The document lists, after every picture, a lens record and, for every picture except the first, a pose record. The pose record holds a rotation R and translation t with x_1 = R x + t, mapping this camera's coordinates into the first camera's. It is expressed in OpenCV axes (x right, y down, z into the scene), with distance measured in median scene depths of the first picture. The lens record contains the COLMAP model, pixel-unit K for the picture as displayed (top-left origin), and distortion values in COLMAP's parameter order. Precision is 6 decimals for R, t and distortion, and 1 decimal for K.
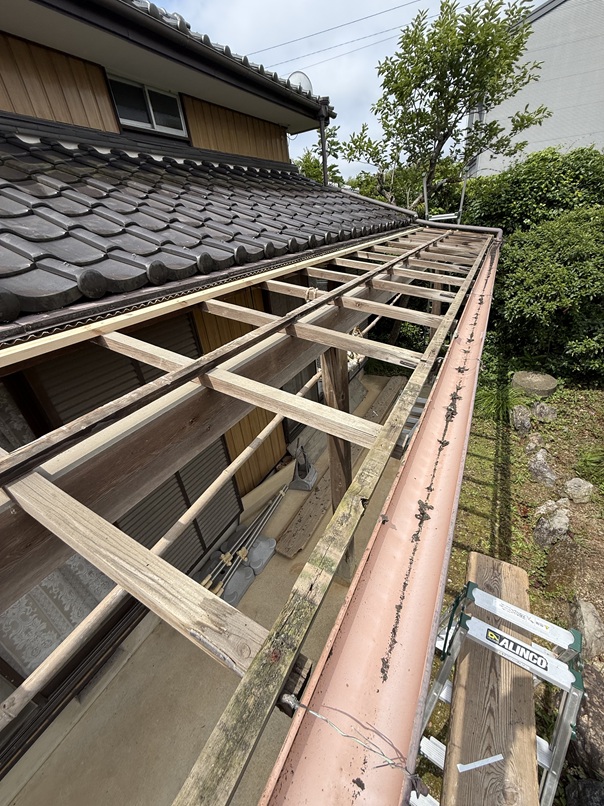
lens RADIAL K [[276.6, 0, 302.8], [0, 276.6, 402.0], [0, 0, 1]] dist [0.002108, 0.000354]
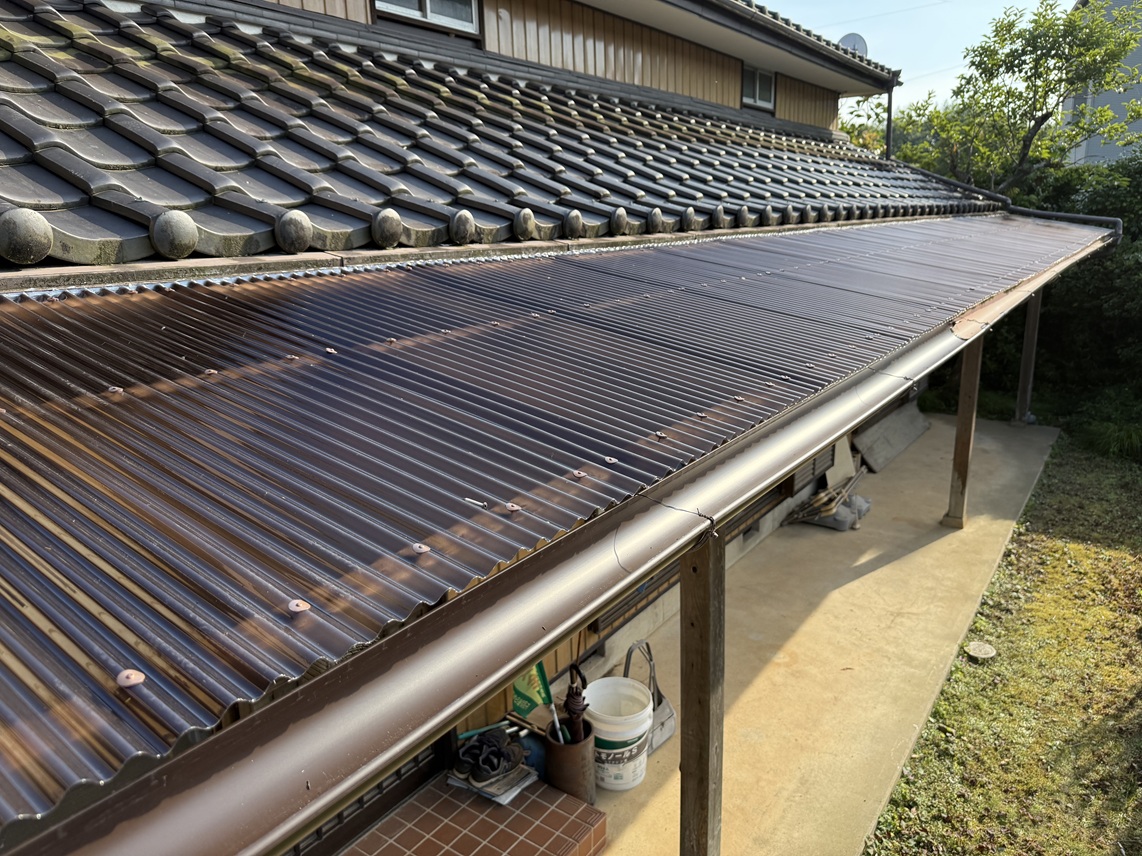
lens RADIAL K [[798.6, 0, 573.3], [0, 798.6, 425.4], [0, 0, 1]] dist [0.026984, -0.006538]
pose [[0.996540, 0.081803, -0.014730, -0.185415], [-0.082556, 0.953512, -0.289826, 0.170719], [-0.009663, 0.290039, 0.956966, -0.241932]]
